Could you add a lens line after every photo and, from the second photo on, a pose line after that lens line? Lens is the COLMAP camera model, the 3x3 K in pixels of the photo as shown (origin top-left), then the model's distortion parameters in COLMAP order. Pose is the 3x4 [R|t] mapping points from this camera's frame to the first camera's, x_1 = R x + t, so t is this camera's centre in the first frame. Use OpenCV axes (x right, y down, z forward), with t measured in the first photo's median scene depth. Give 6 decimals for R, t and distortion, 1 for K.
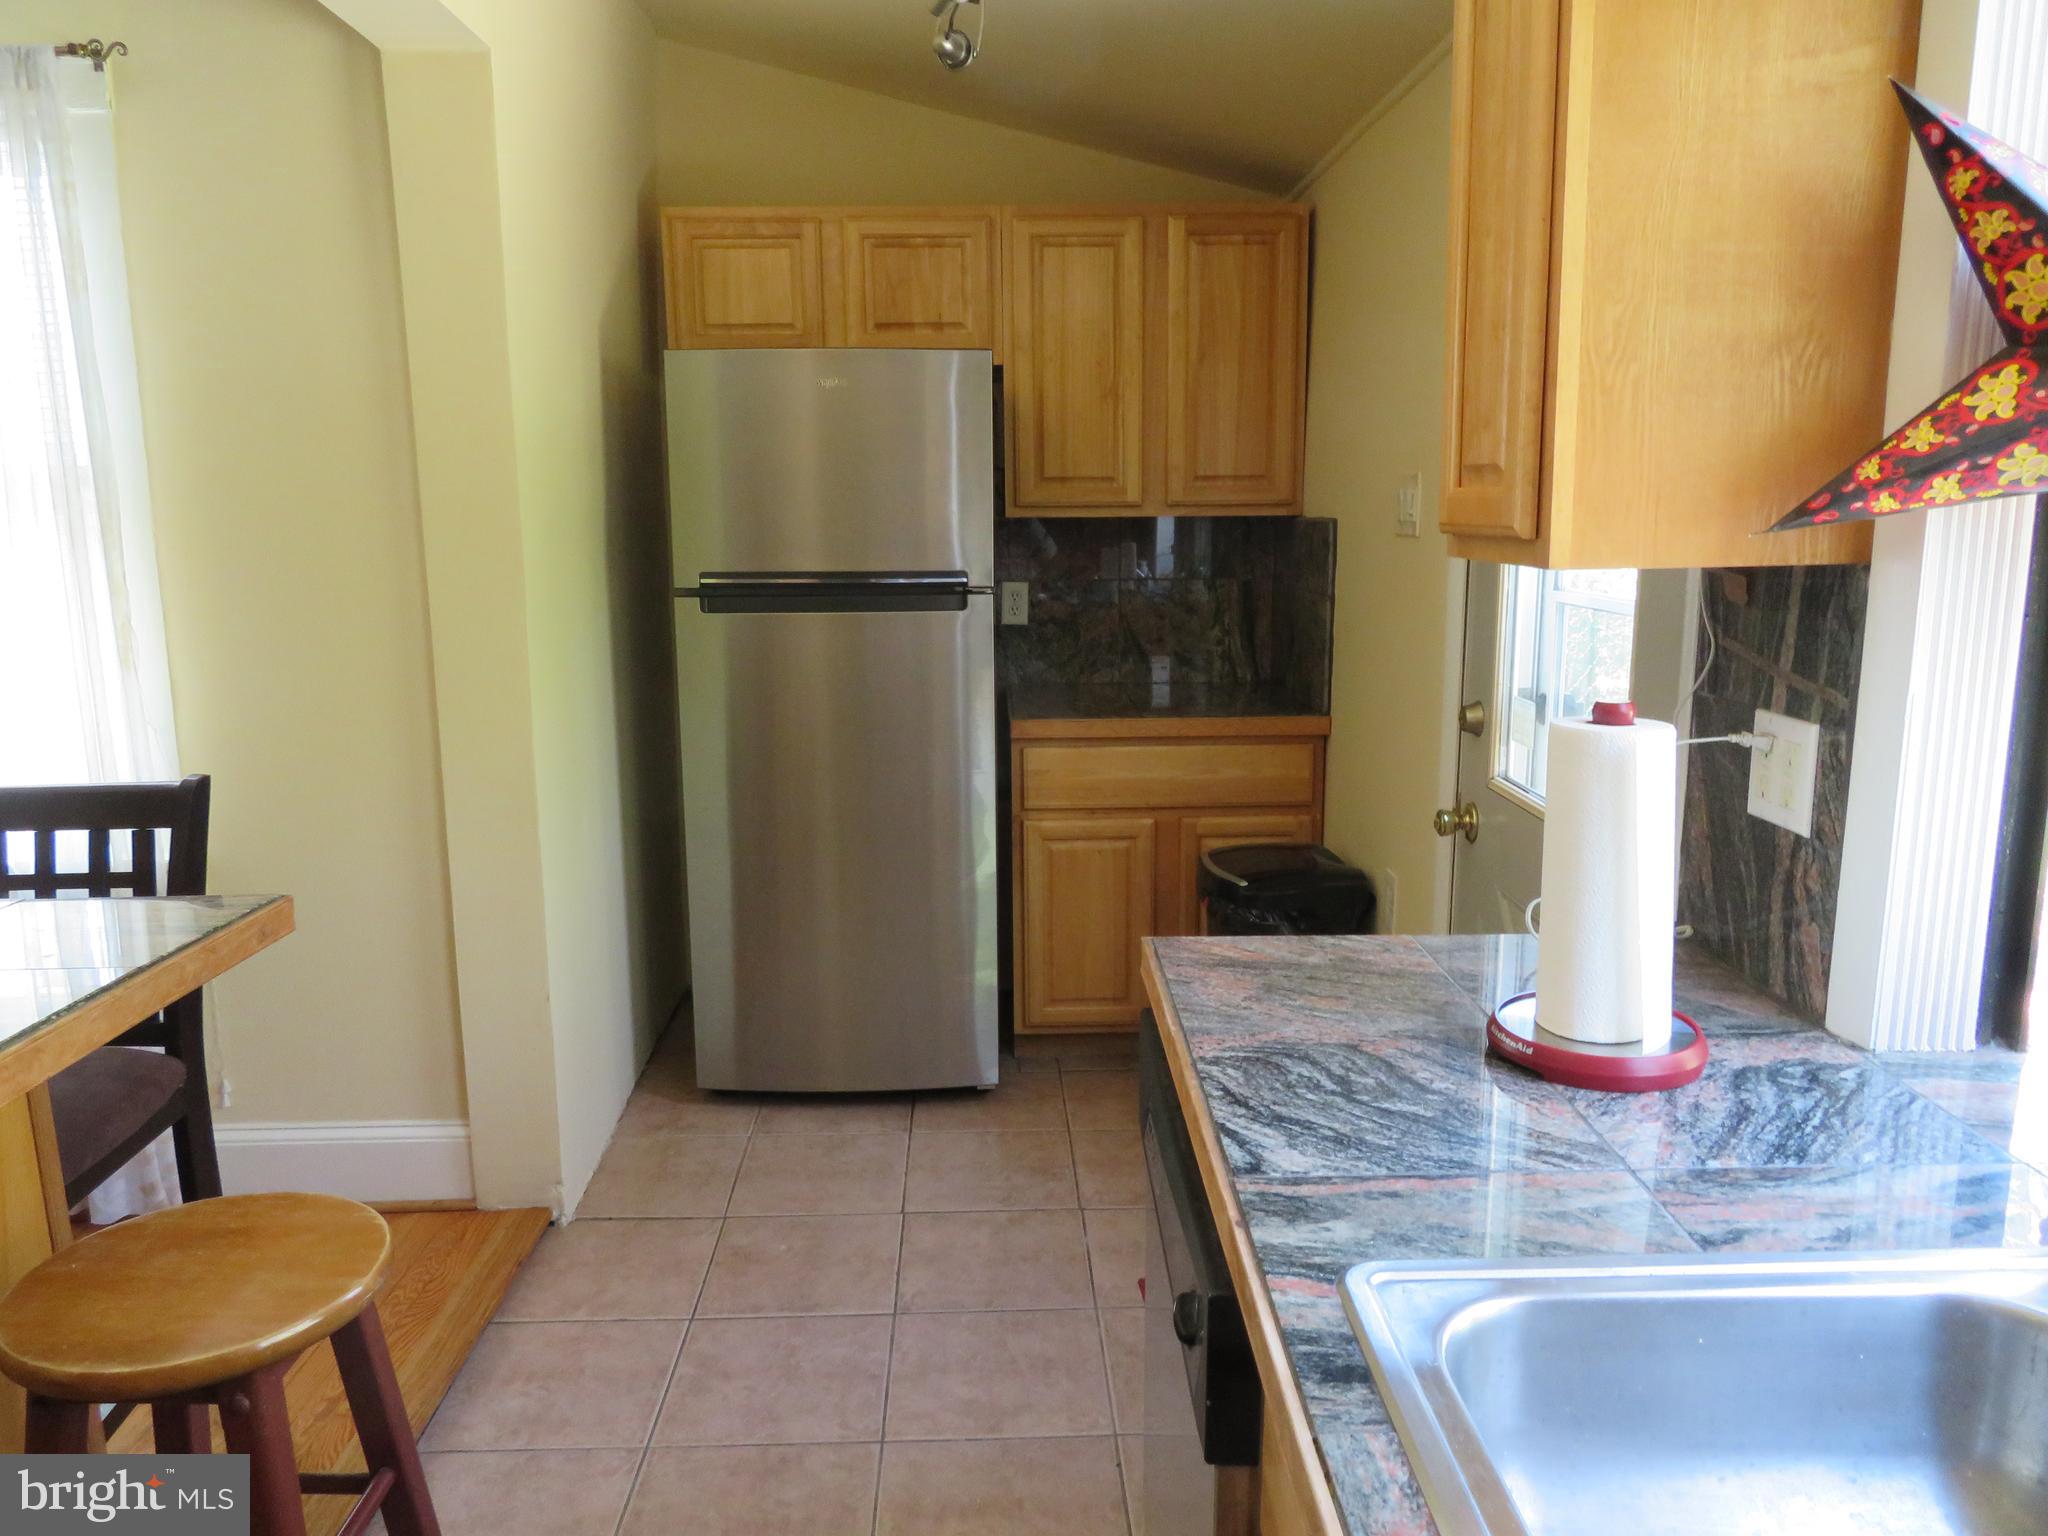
lens RADIAL K [[1457.6, 0, 1019.6], [0, 1457.6, 767.4], [0, 0, 1]] dist [-0.018126, 0.006379]
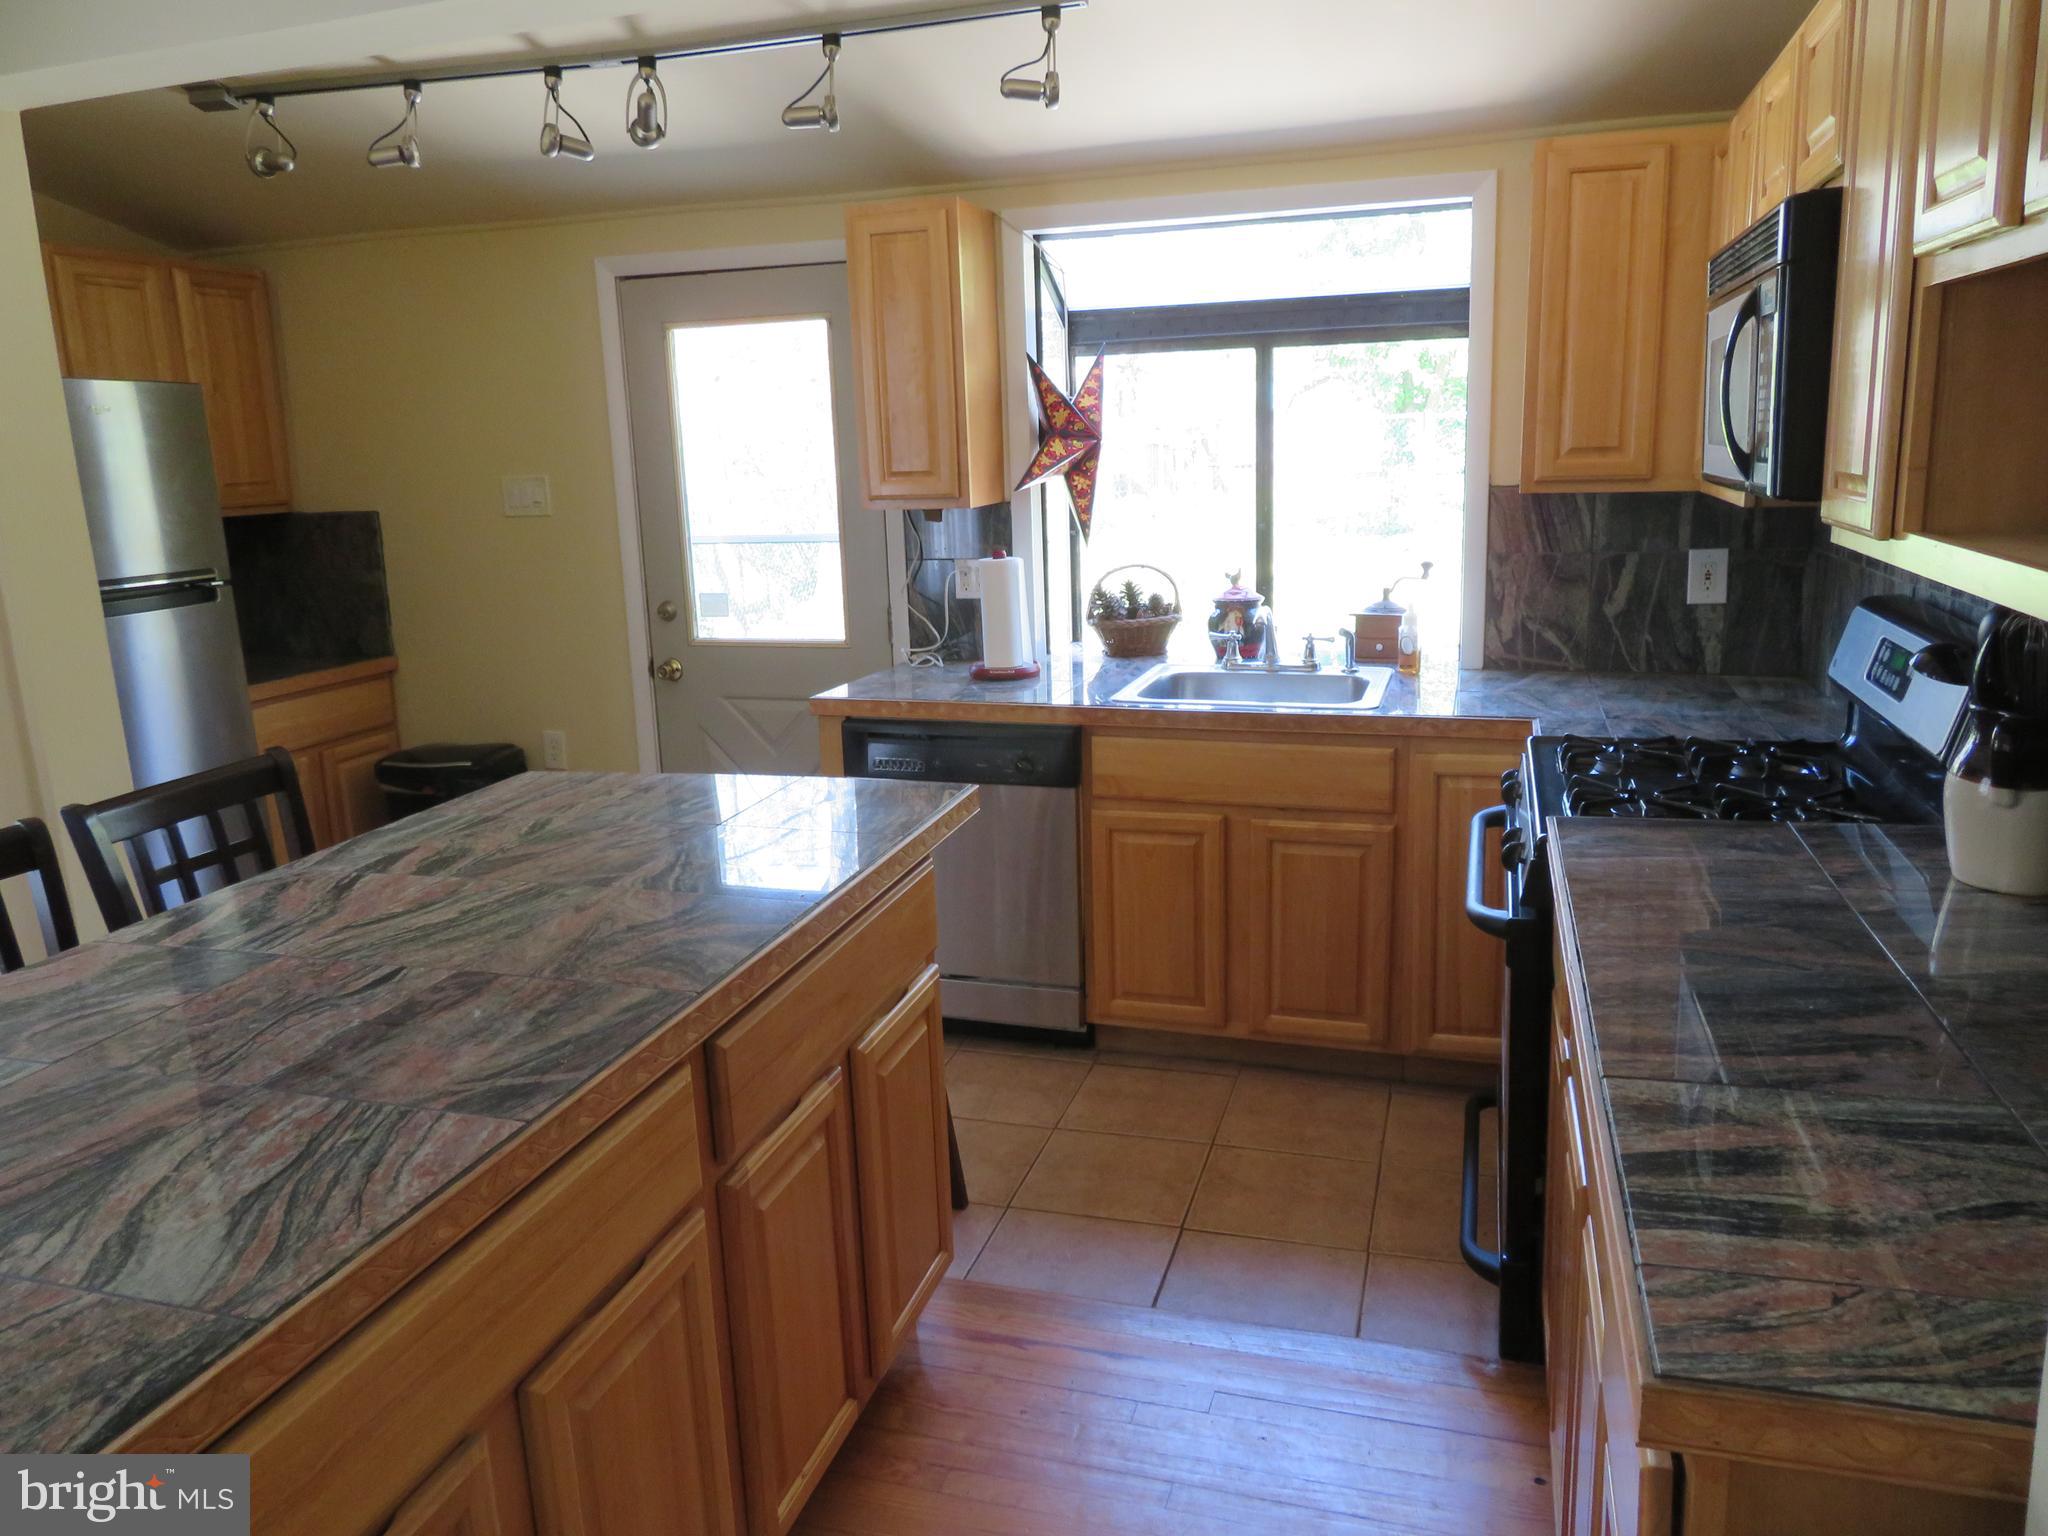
lens RADIAL K [[1457.6, 0, 1014.8], [0, 1457.6, 772.6], [0, 0, 1]] dist [-0.018126, 0.006379]
pose [[0.317557, -0.212755, 0.924063, -2.391848], [0.202679, 0.967213, 0.153039, -0.055286], [-0.926325, 0.138690, 0.350266, 0.003019]]
